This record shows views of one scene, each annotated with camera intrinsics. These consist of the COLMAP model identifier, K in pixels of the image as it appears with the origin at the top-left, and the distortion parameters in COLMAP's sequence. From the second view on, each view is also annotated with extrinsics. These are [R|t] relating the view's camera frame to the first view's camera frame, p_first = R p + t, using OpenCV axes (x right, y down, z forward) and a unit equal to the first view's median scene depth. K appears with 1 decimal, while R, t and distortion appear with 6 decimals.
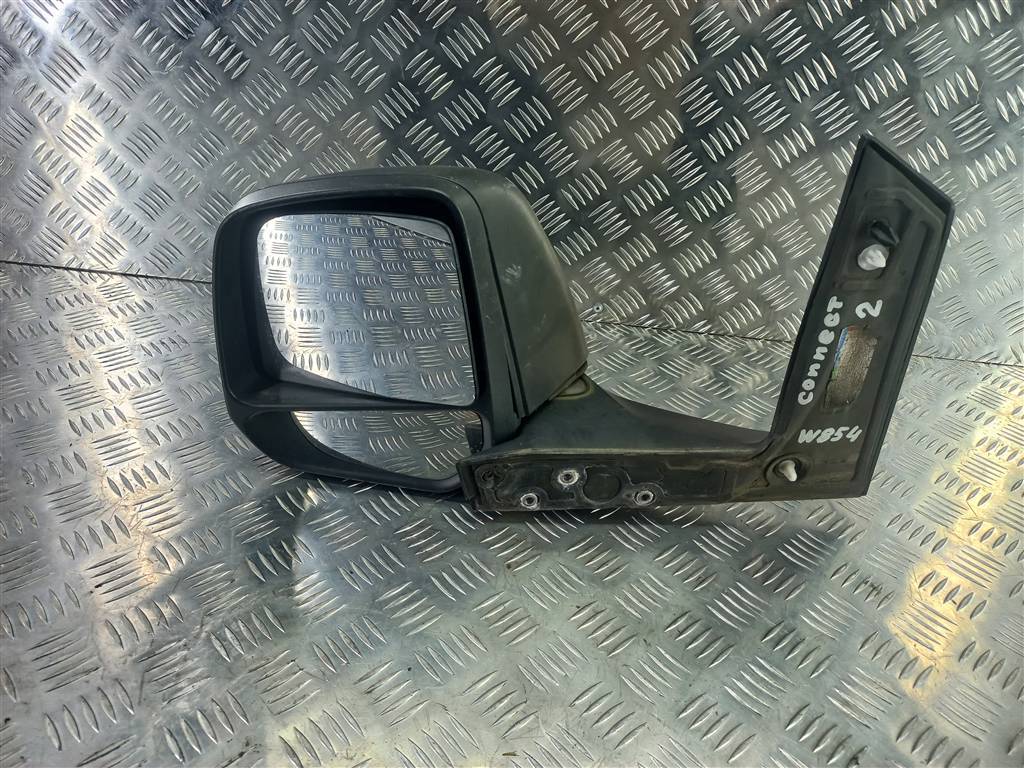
lens RADIAL K [[750.5, 0, 508.0], [0, 750.5, 381.2], [0, 0, 1]] dist [0.043703, -0.017127]
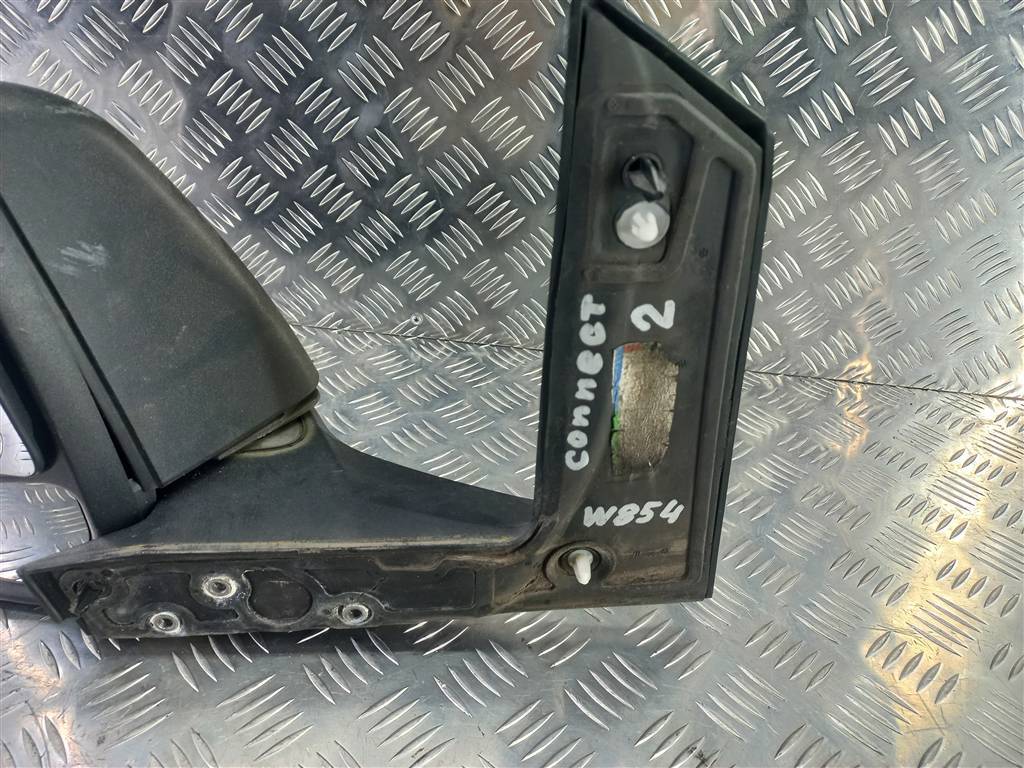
lens RADIAL K [[750.5, 0, 507.9], [0, 750.5, 382.6], [0, 0, 1]] dist [0.043703, -0.017127]
pose [[0.999947, -0.005854, 0.008412, 0.362174], [0.006009, 0.999809, -0.018597, -0.032713], [-0.008302, 0.018647, 0.999792, 0.419669]]
